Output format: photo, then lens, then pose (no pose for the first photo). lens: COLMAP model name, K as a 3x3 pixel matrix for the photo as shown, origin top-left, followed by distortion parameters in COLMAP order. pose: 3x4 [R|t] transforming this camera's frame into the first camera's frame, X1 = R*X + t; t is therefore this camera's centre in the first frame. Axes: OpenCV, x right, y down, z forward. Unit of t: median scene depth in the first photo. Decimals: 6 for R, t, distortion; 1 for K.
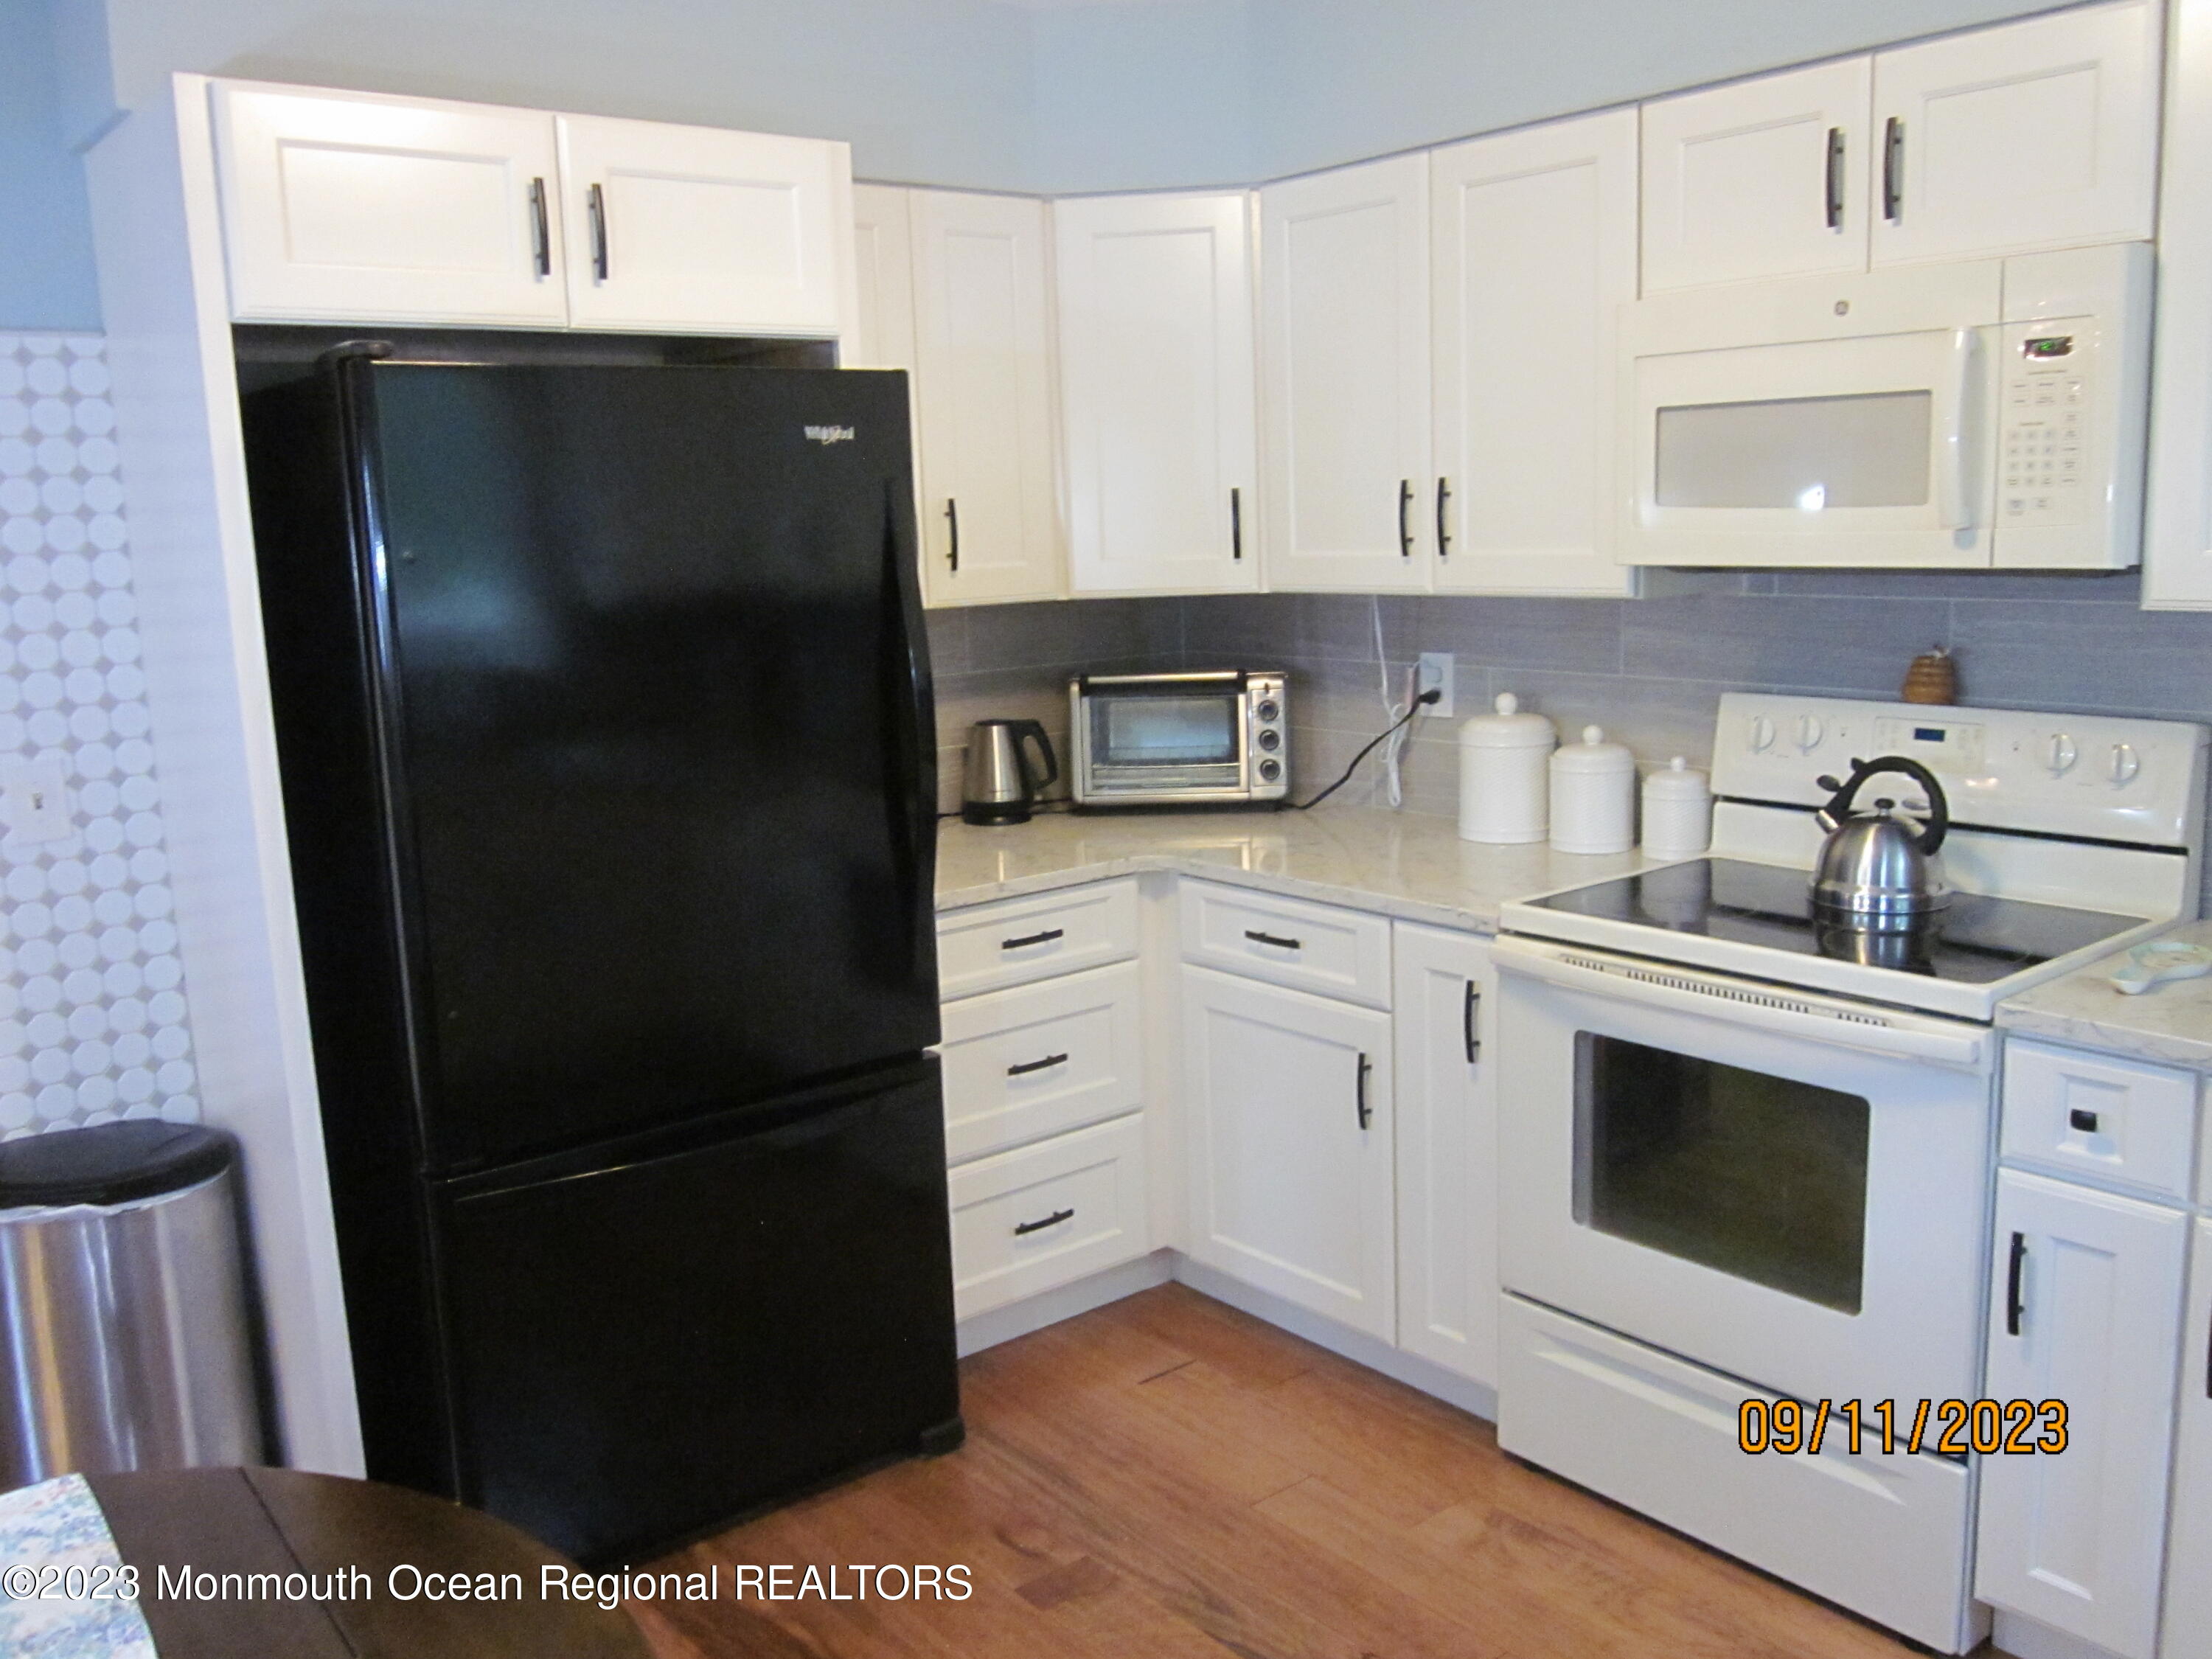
lens RADIAL K [[1832.2, 0, 1106.3], [0, 1832.2, 831.9], [0, 0, 1]] dist [-0.036590, -0.004059]
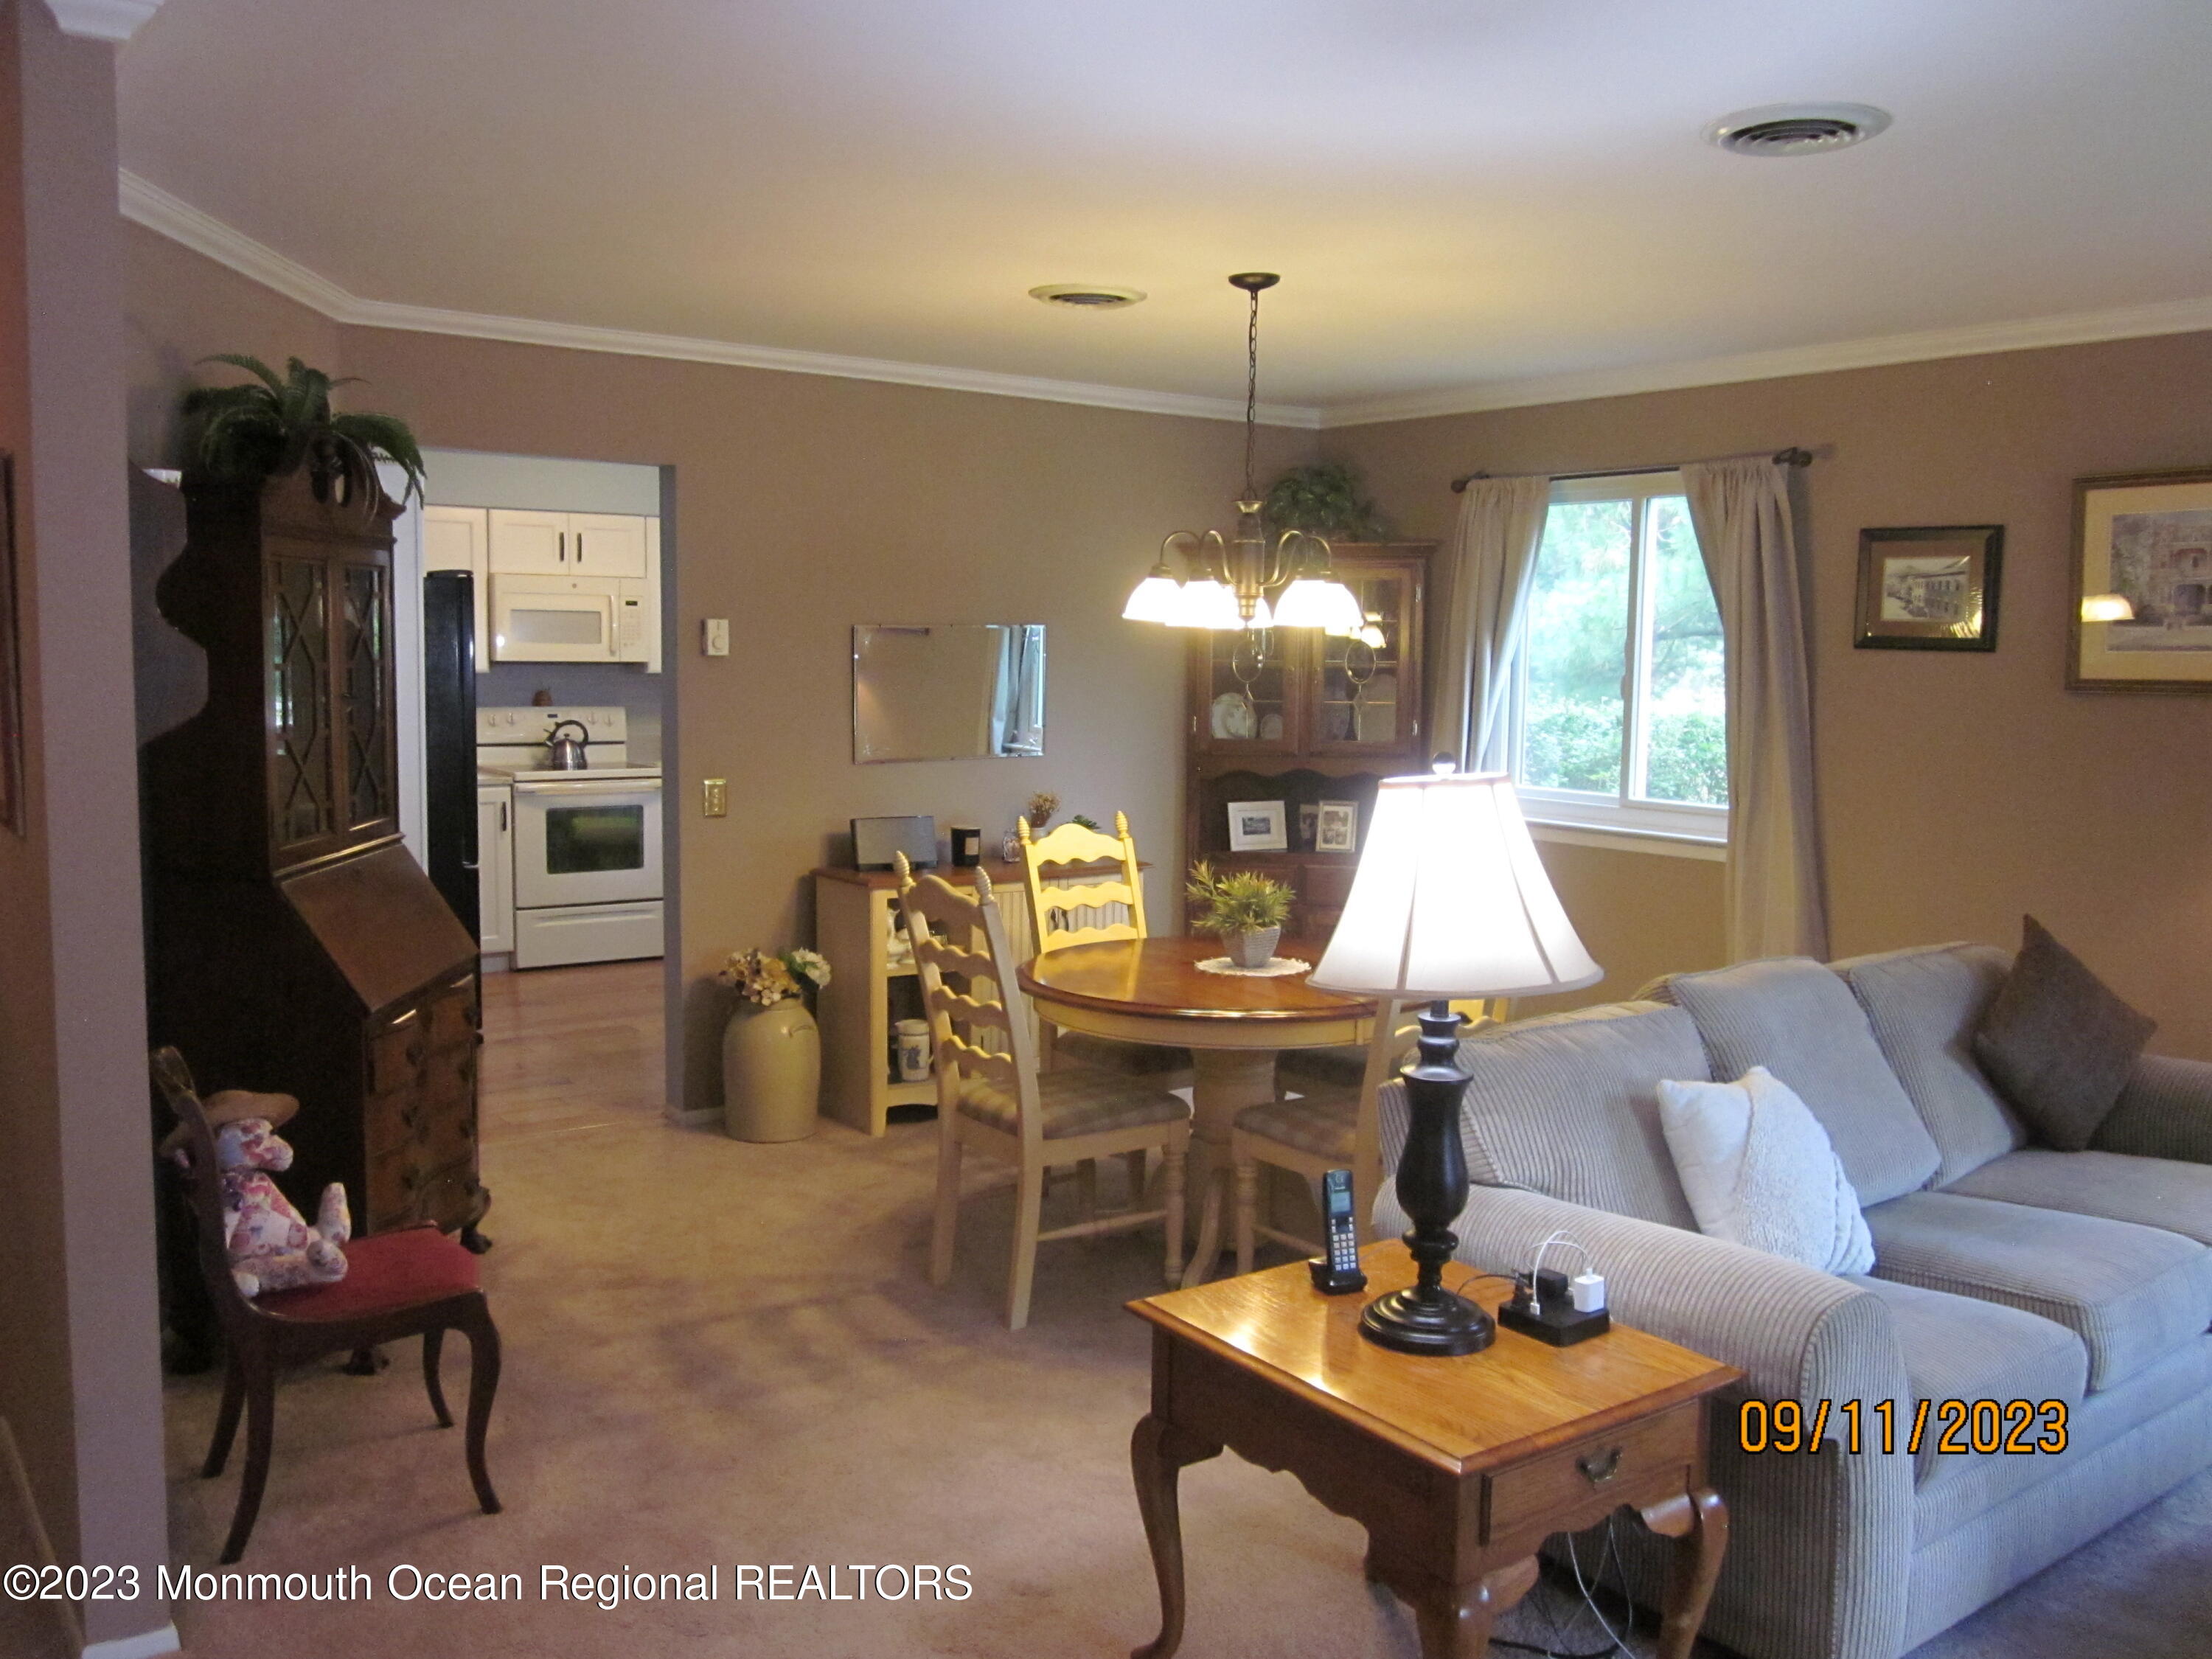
lens RADIAL K [[1832.2, 0, 1106.3], [0, 1832.2, 831.9], [0, 0, 1]] dist [-0.036590, -0.004059]
pose [[0.033521, -0.065735, 0.997274, -2.943601], [0.159371, 0.985418, 0.059597, 0.118852], [-0.986649, 0.156939, 0.043508, -0.057738]]
